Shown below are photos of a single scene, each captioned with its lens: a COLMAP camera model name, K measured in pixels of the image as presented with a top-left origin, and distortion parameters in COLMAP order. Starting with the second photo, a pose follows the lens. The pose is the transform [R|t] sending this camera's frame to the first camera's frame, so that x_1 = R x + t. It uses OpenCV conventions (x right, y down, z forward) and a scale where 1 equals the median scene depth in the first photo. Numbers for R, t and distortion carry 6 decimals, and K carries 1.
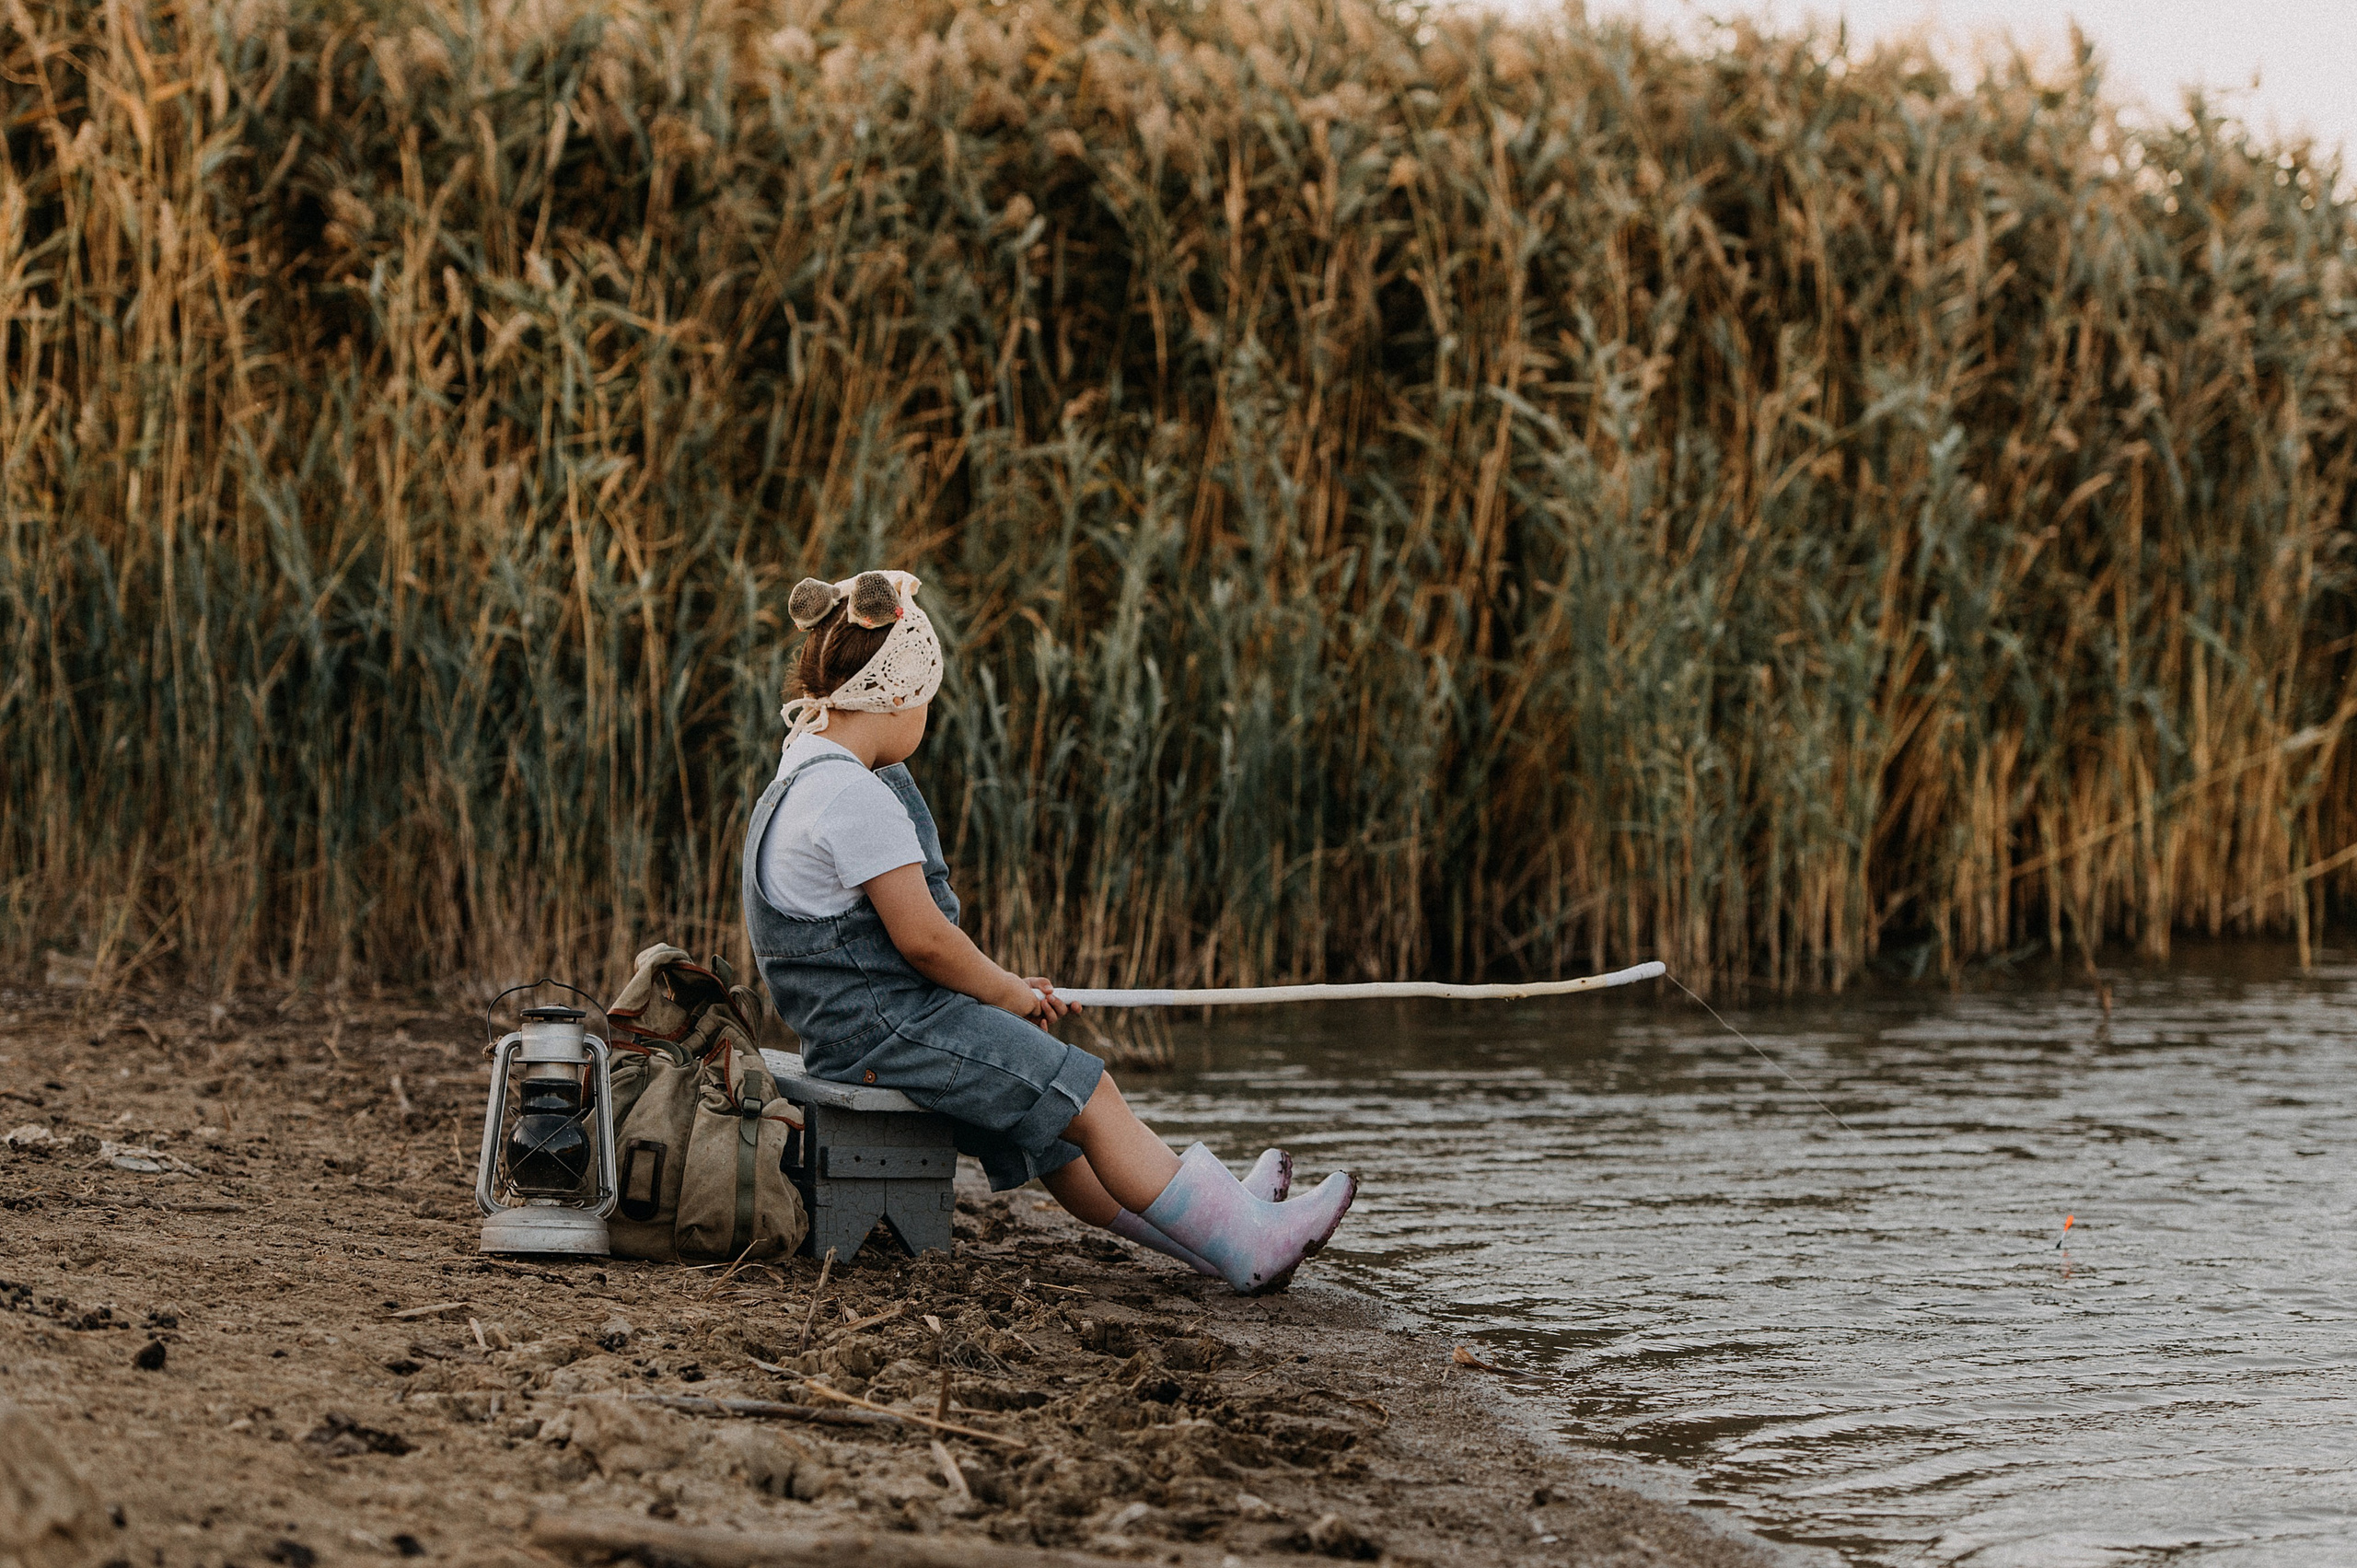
lens RADIAL K [[6782.6, 0, 1183.7], [0, 6782.6, 780.5], [0, 0, 1]] dist [0.011100, 0.000000]
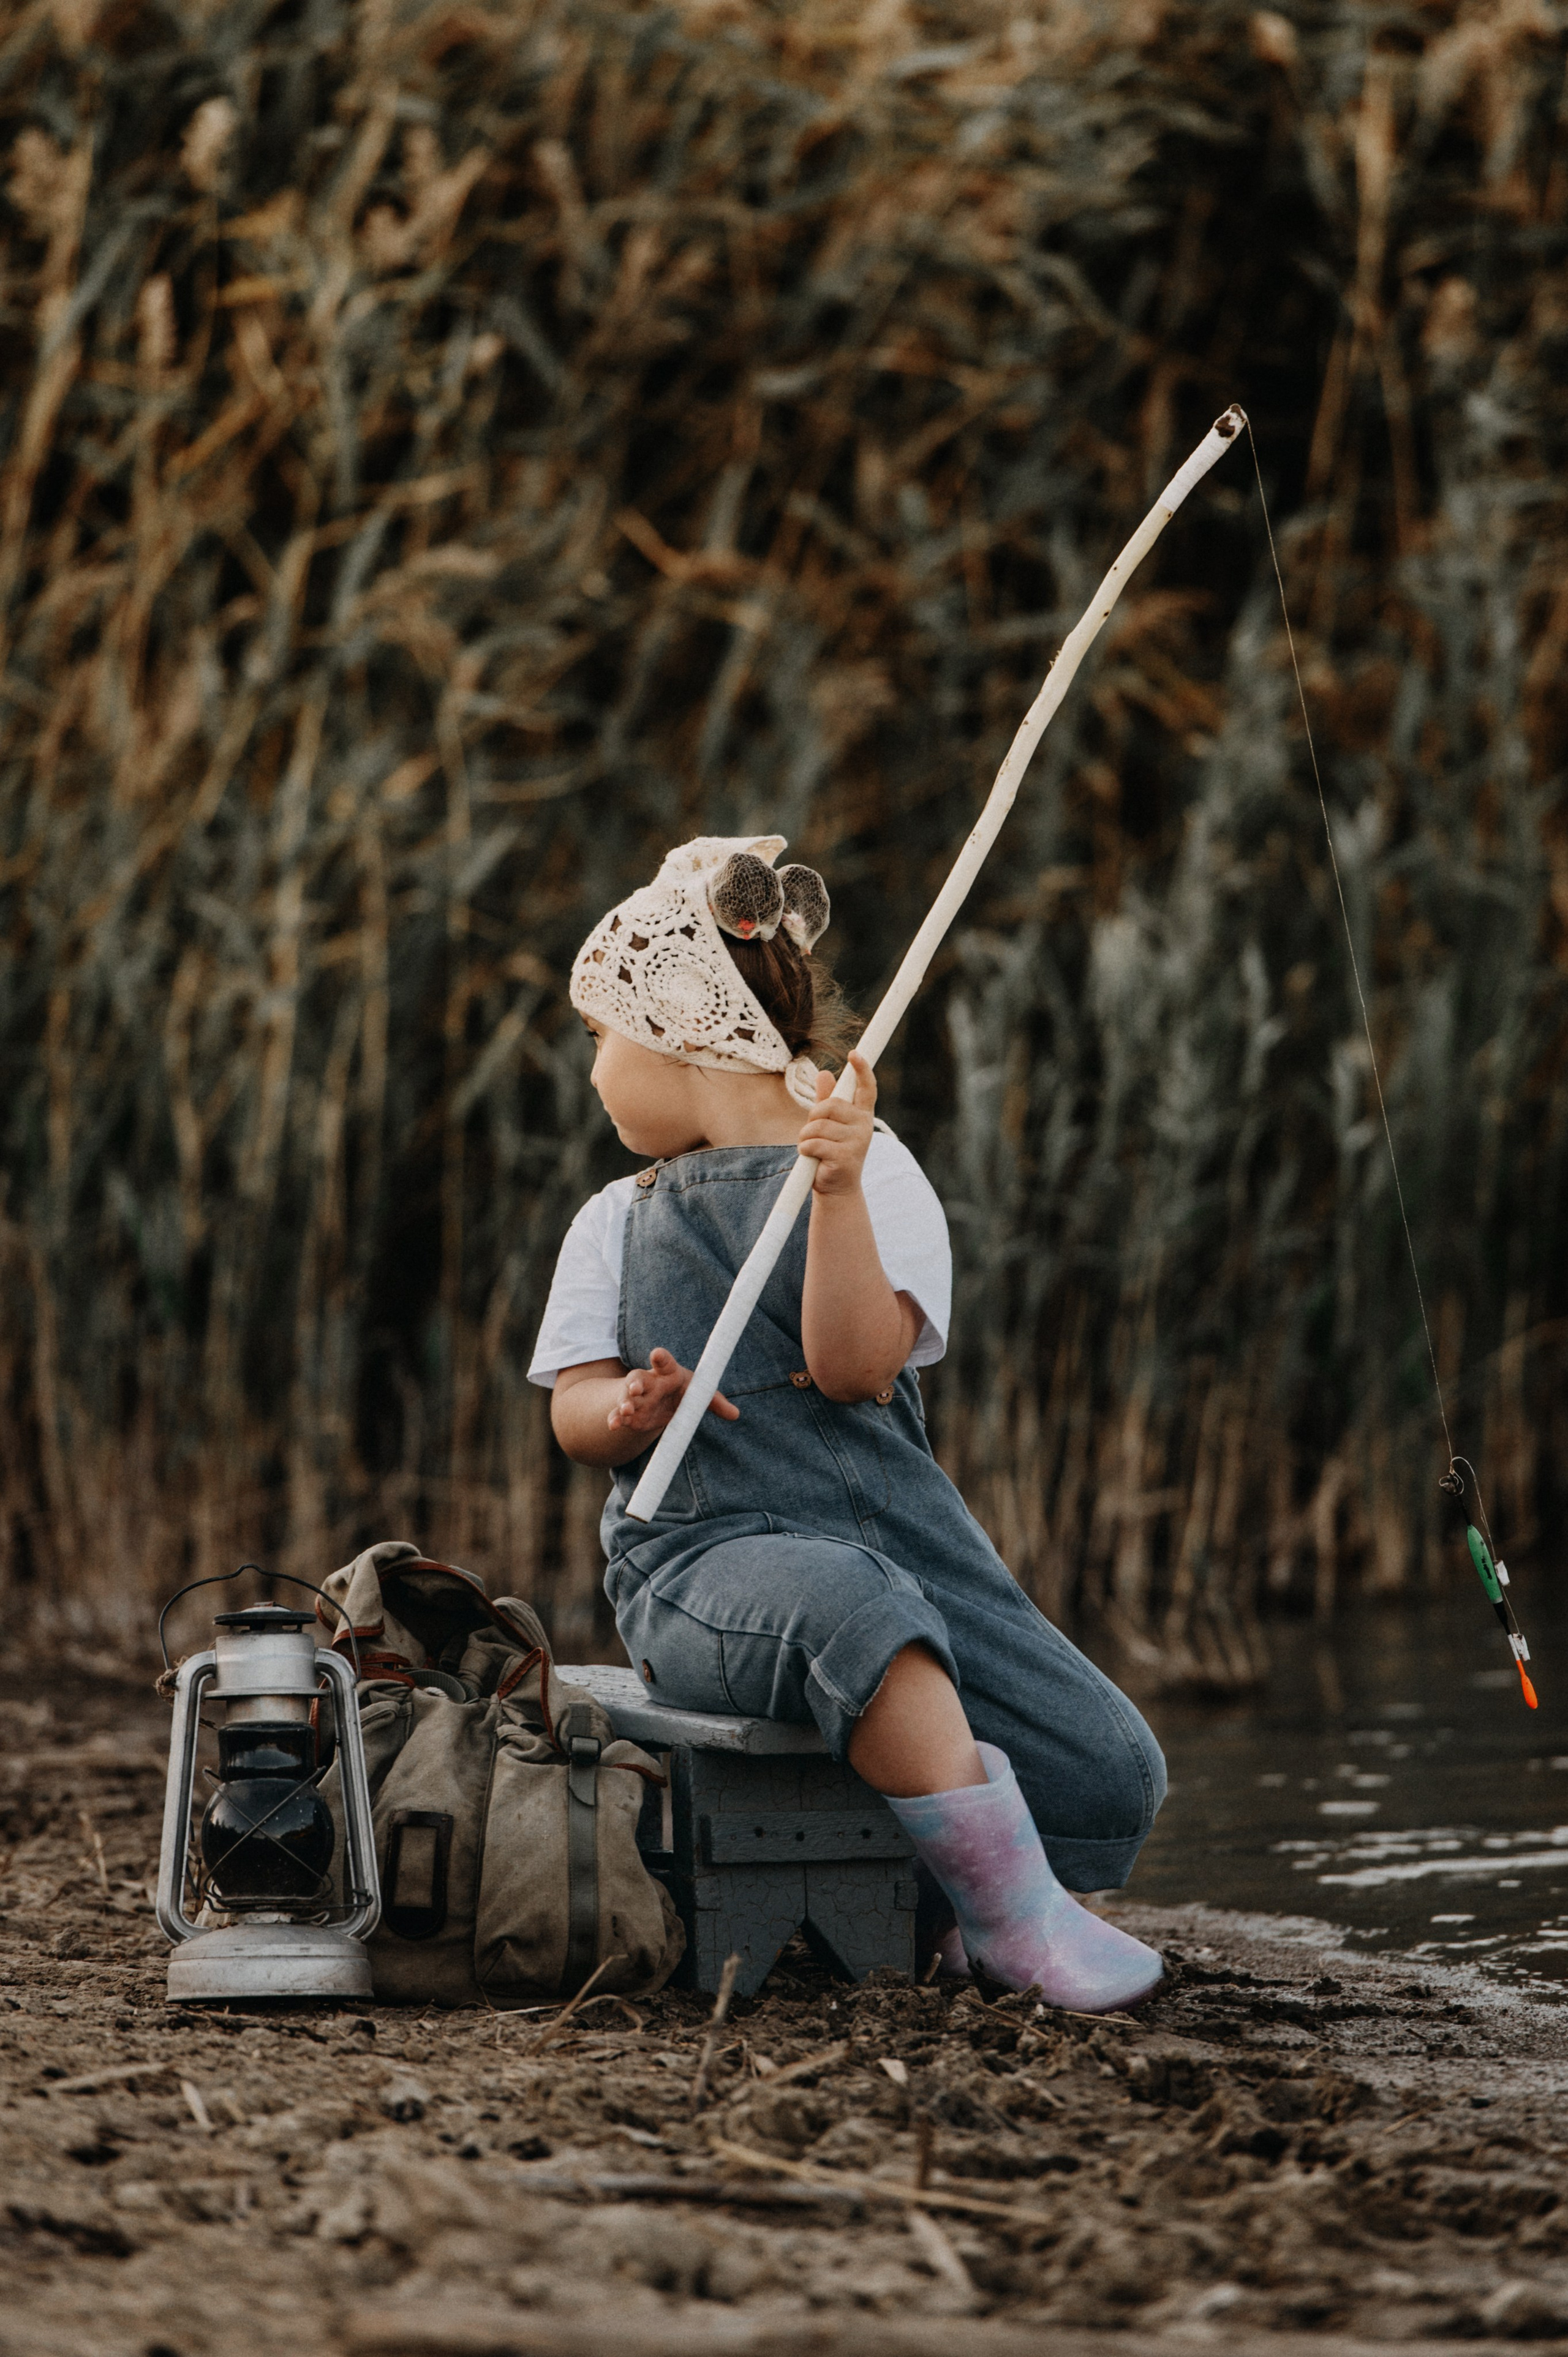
lens RADIAL K [[13582.4, 0, 789.9], [0, 13582.4, 1182.8], [0, 0, 1]] dist [-0.113773, 0.000000]
pose [[0.998158, -0.048337, -0.036660, 0.003865], [0.048276, 0.998831, -0.002551, -0.000312], [0.036740, 0.000776, 0.999325, -0.273873]]
